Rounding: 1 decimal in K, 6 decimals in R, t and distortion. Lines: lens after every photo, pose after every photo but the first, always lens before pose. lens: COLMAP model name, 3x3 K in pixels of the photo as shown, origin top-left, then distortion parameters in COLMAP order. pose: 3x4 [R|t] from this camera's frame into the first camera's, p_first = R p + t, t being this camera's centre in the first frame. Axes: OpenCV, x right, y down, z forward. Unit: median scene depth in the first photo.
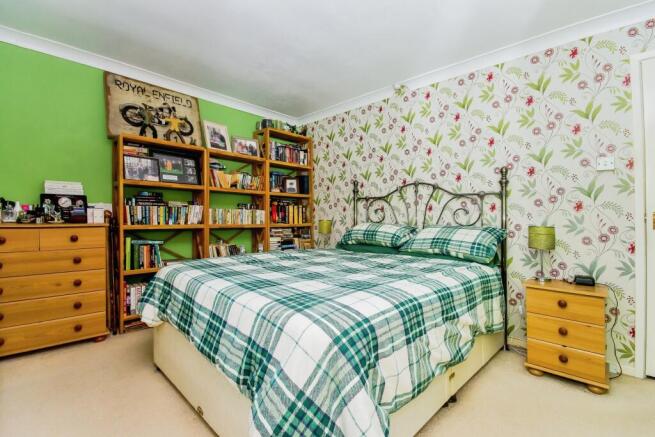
lens RADIAL K [[287.5, 0, 327.7], [0, 287.5, 226.7], [0, 0, 1]] dist [0.014644, -0.000098]
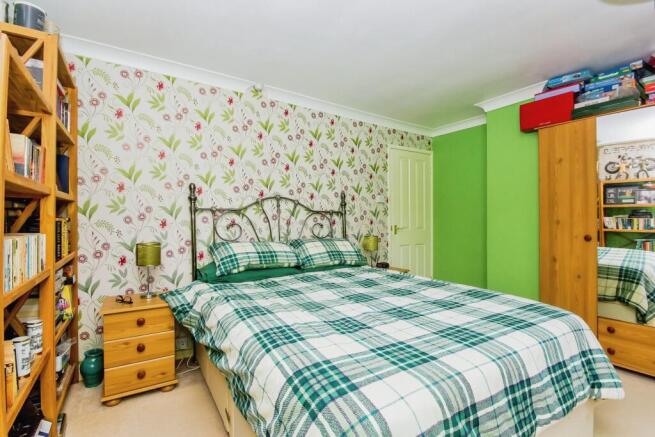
lens RADIAL K [[311.8, 0, 327.5], [0, 311.8, 218.5], [0, 0, 1]] dist [-0.002758, -0.000278]
pose [[0.224052, 0.022295, 0.974322, -0.641946], [0.064699, 0.997193, -0.037697, -0.032086], [-0.972427, 0.071483, 0.221981, 0.610872]]
